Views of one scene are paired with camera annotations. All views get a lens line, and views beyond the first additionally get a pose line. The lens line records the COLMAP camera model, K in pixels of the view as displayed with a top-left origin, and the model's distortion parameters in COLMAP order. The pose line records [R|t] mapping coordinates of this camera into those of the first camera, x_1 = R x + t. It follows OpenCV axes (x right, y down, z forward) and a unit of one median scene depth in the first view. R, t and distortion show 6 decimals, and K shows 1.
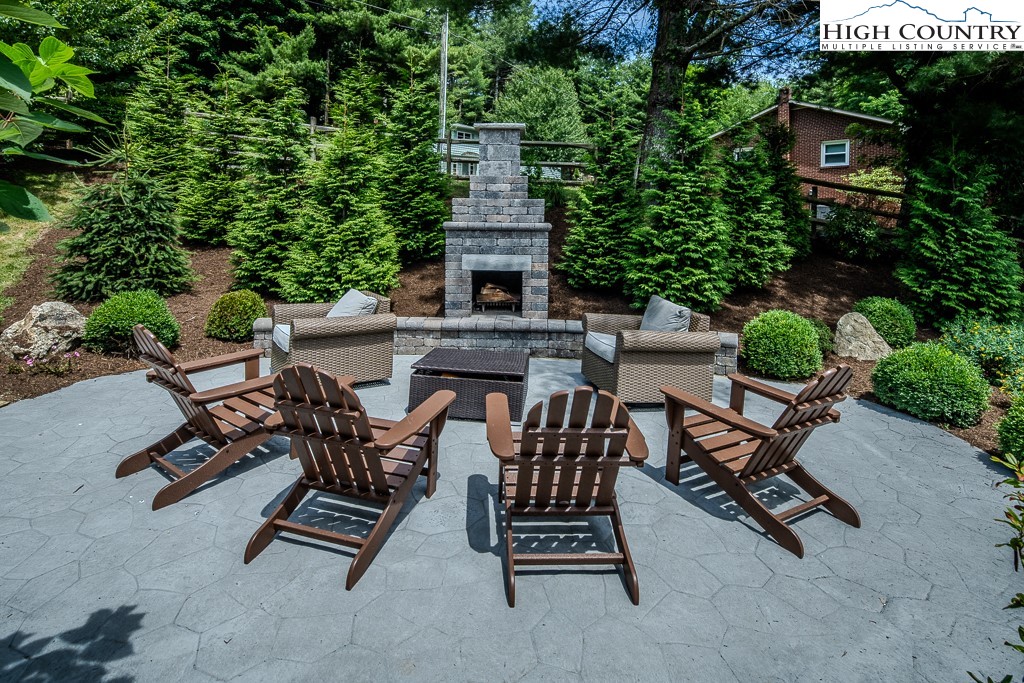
lens RADIAL K [[511.8, 0, 512.3], [0, 511.8, 302.2], [0, 0, 1]] dist [-0.000151, -0.000218]
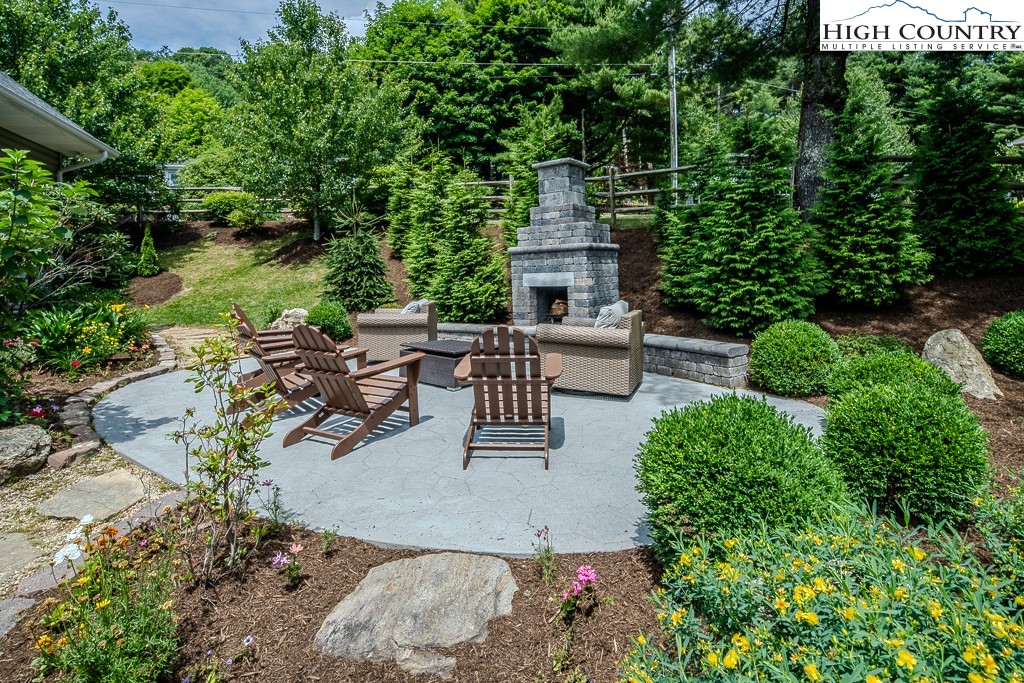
lens RADIAL K [[502.4, 0, 512.0], [0, 502.4, 341.5], [0, 0, 1]] dist [0.001199, 0.000312]
pose [[0.831427, 0.035515, -0.554498, 0.514131], [-0.038037, 0.999252, 0.006969, 0.056454], [0.554331, 0.015297, 0.832156, -0.005471]]
